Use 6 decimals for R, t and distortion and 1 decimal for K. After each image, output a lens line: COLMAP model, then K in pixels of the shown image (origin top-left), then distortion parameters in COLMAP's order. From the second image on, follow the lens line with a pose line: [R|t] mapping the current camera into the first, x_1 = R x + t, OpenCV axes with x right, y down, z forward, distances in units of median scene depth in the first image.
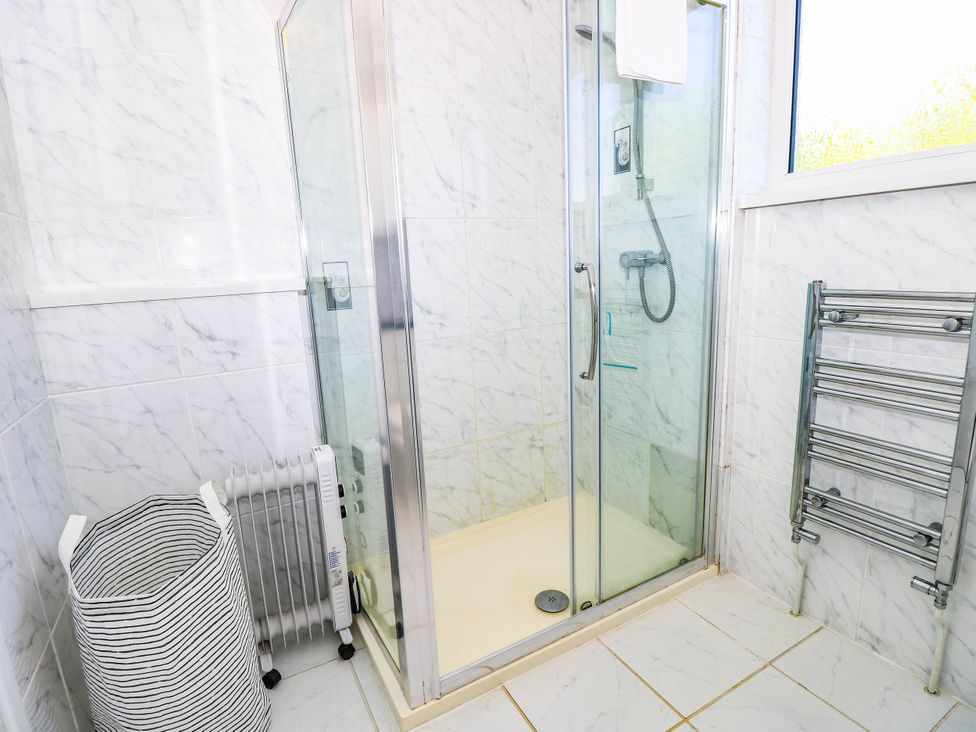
lens RADIAL K [[515.1, 0, 488.0], [0, 515.1, 366.0], [0, 0, 1]] dist [0.002496, -0.019363]
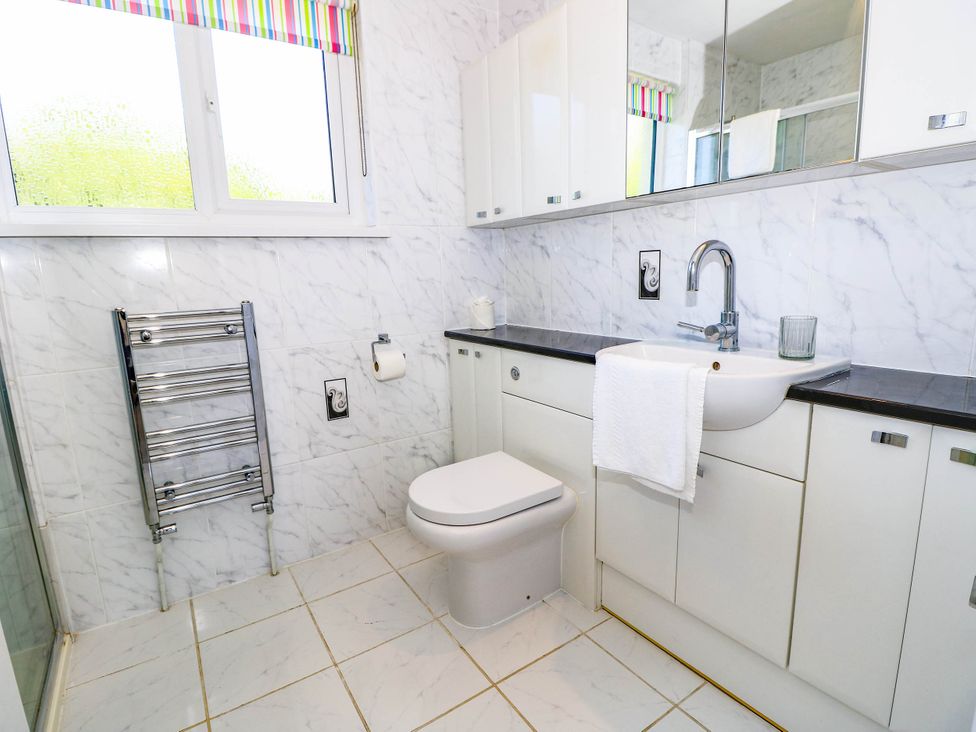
lens RADIAL K [[515.1, 0, 488.0], [0, 515.1, 366.0], [0, 0, 1]] dist [0.002496, -0.019363]
pose [[-0.102415, -0.139527, 0.984908, -0.537956], [0.228959, 0.960224, 0.159838, -0.038045], [-0.968034, 0.241873, -0.066395, 0.310927]]
